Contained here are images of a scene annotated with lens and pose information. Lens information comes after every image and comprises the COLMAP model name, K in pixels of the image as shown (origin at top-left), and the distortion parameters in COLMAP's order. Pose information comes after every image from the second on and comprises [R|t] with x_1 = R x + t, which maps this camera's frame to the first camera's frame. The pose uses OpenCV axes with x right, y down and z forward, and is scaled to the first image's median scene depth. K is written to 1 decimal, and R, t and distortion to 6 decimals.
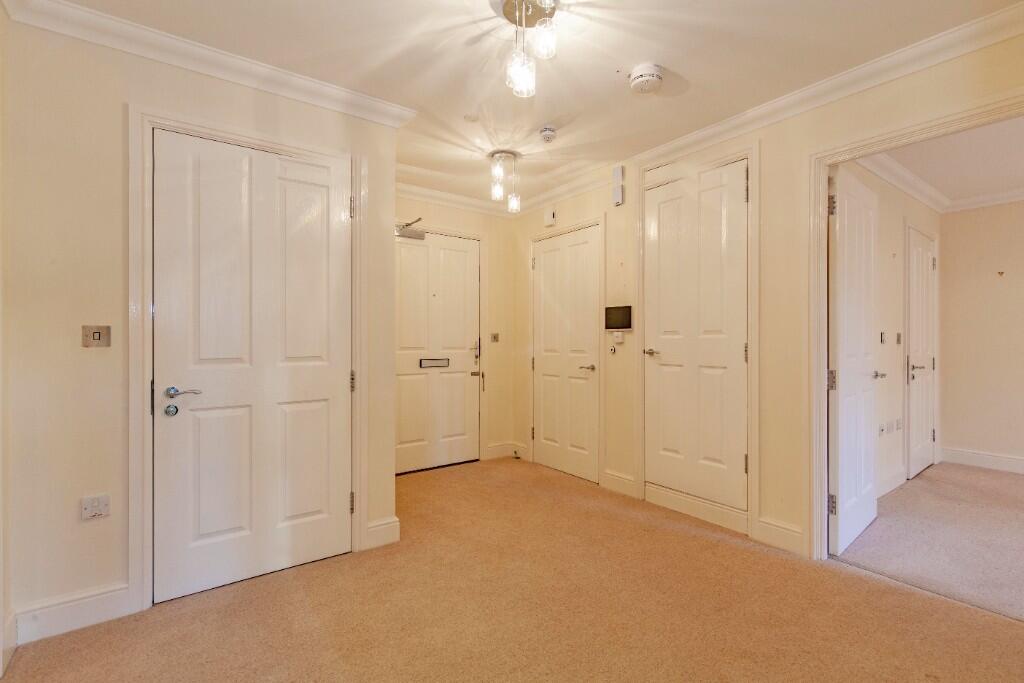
lens RADIAL K [[465.9, 0, 506.7], [0, 465.9, 334.0], [0, 0, 1]] dist [0.000958, 0.000114]
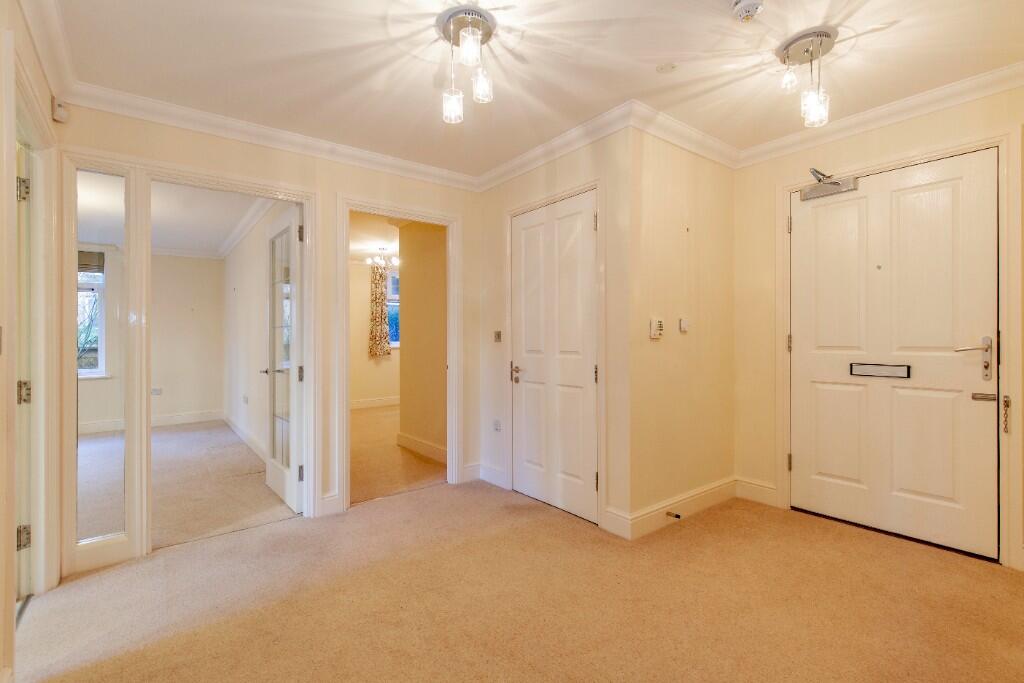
lens RADIAL K [[466.8, 0, 512.2], [0, 466.8, 326.7], [0, 0, 1]] dist [0.000981, 0.000214]
pose [[0.029162, -0.022178, -0.999329, 0.698239], [0.022327, 0.999519, -0.021530, 0.004718], [0.999325, -0.021684, 0.029643, 0.664341]]
